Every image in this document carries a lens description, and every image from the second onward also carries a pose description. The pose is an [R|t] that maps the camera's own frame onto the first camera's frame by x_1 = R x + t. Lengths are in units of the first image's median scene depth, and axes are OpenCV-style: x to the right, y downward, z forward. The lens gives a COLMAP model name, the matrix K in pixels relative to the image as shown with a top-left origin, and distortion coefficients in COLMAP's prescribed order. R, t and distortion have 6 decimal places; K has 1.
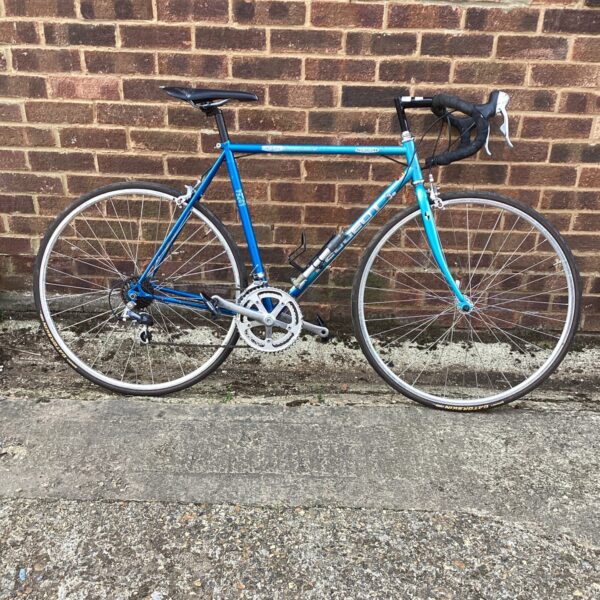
lens RADIAL K [[715.4, 0, 300.6], [0, 715.4, 312.1], [0, 0, 1]] dist [0.029081, 0.000000]
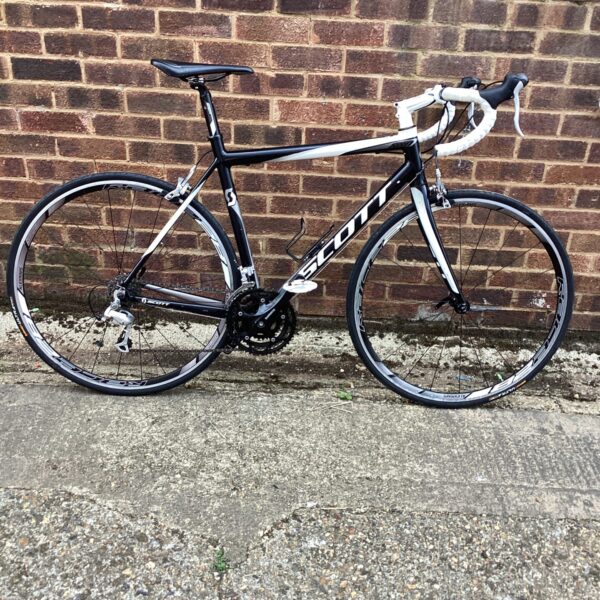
lens RADIAL K [[715.4, 0, 288.8], [0, 715.4, 311.4], [0, 0, 1]] dist [0.029081, 0.000000]
pose [[0.999260, 0.017888, 0.034044, 0.411561], [-0.018461, 0.999692, 0.016588, 0.007619], [-0.033736, -0.017204, 0.999283, 0.000943]]
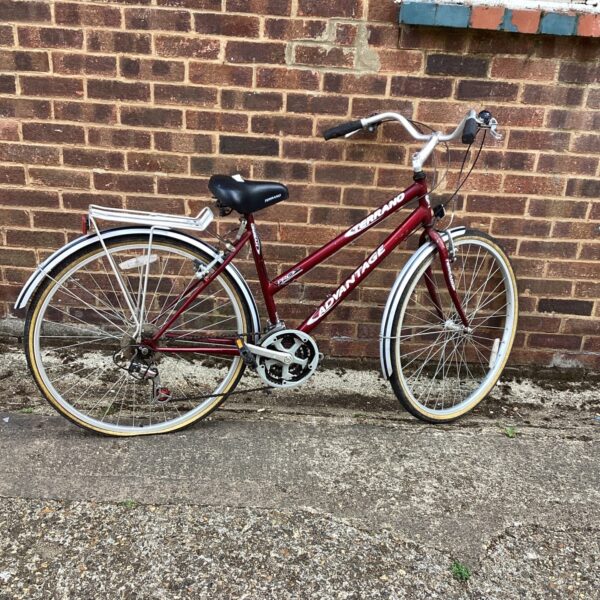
lens RADIAL K [[715.4, 0, 295.8], [0, 715.4, 309.2], [0, 0, 1]] dist [0.029081, 0.000000]
pose [[0.998687, 0.023219, 0.045670, 0.133901], [-0.019708, 0.996922, -0.075878, 0.042302], [-0.047291, 0.074878, 0.996071, -0.113614]]
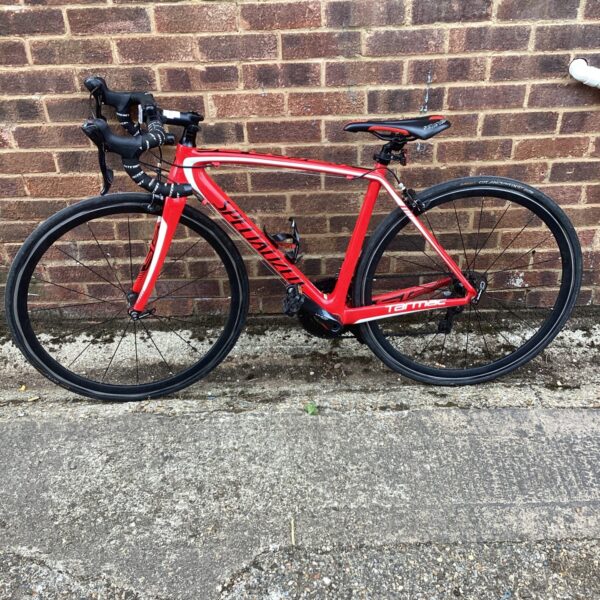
lens RADIAL K [[715.4, 0, 286.6], [0, 715.4, 310.7], [0, 0, 1]] dist [0.029081, 0.000000]
pose [[0.997731, -0.064806, 0.018245, 0.485462], [0.062278, 0.991347, 0.115549, -0.100582], [-0.025576, -0.114150, 0.993134, 0.074284]]
